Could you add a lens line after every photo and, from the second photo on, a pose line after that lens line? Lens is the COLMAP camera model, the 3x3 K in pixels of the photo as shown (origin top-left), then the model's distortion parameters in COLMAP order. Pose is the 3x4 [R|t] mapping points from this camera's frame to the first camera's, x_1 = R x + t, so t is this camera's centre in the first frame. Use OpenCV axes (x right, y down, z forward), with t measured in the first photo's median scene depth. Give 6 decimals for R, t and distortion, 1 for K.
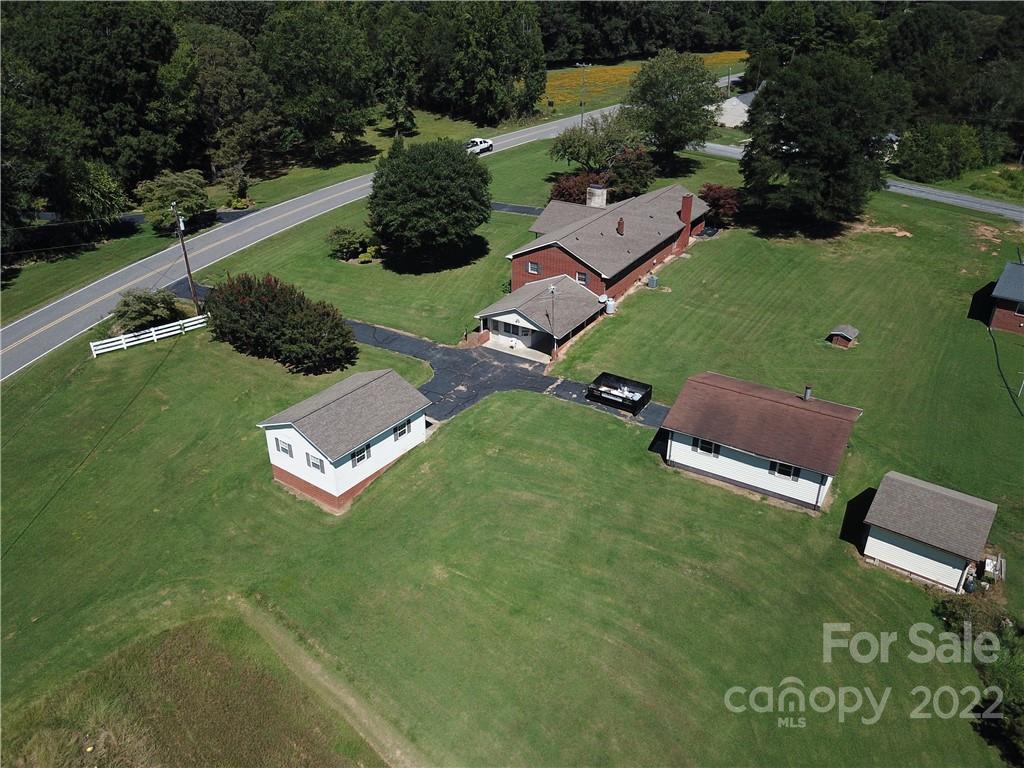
lens RADIAL K [[775.1, 0, 509.7], [0, 775.1, 384.2], [0, 0, 1]] dist [0.001612, -0.003315]
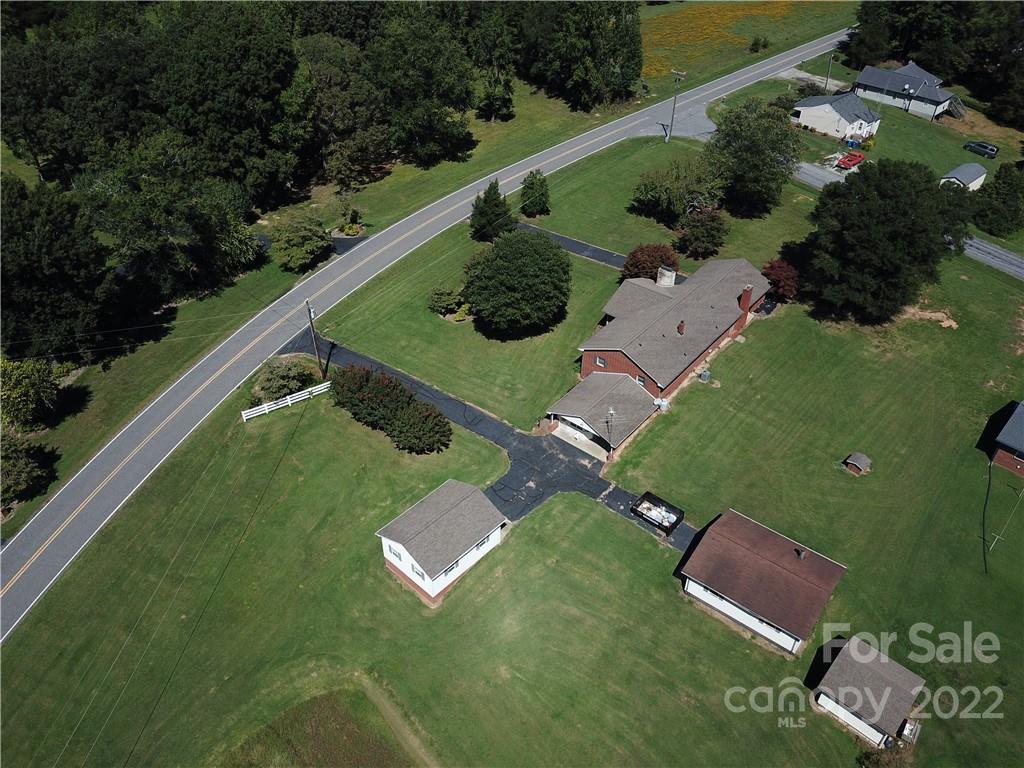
lens RADIAL K [[775.1, 0, 513.9], [0, 775.1, 383.5], [0, 0, 1]] dist [0.001612, -0.003315]
pose [[0.993011, 0.078148, -0.088443, 0.005581], [-0.061730, 0.982604, 0.175151, -0.334734], [0.100593, -0.168467, 0.980561, -0.177504]]
